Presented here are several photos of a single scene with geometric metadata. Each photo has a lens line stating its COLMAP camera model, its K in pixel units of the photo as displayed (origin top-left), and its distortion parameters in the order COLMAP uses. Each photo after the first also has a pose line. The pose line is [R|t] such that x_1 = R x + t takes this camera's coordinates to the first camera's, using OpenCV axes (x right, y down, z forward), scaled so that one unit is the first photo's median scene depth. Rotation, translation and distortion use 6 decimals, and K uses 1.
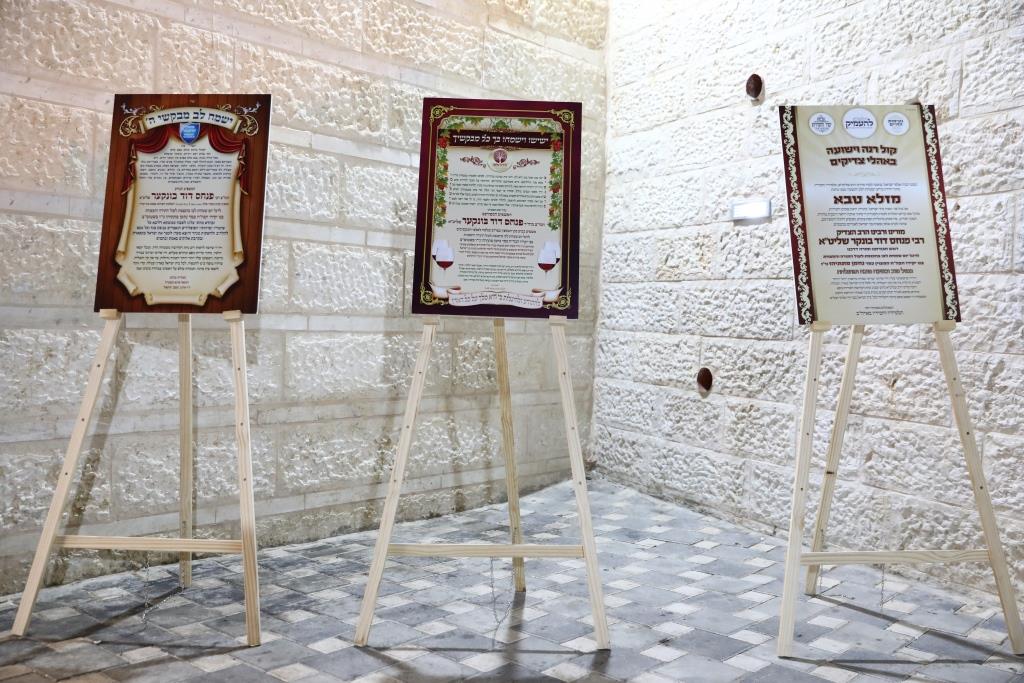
lens RADIAL K [[993.9, 0, 508.5], [0, 993.9, 345.0], [0, 0, 1]] dist [0.009793, 0.000000]
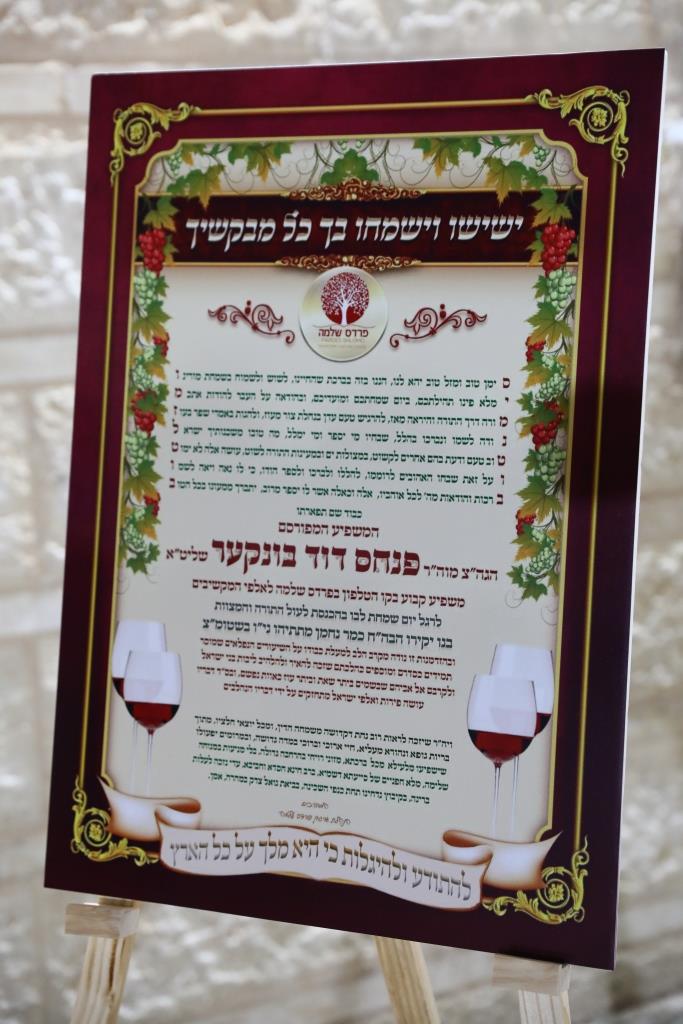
lens RADIAL K [[1859.2, 0, 345.0], [0, 1859.2, 520.2], [0, 0, 1]] dist [0.175507, 0.000000]
pose [[0.925500, 0.018043, -0.378319, 0.183532], [0.054582, 0.982084, 0.180364, -0.225630], [0.374795, -0.187576, 0.907934, 0.550624]]
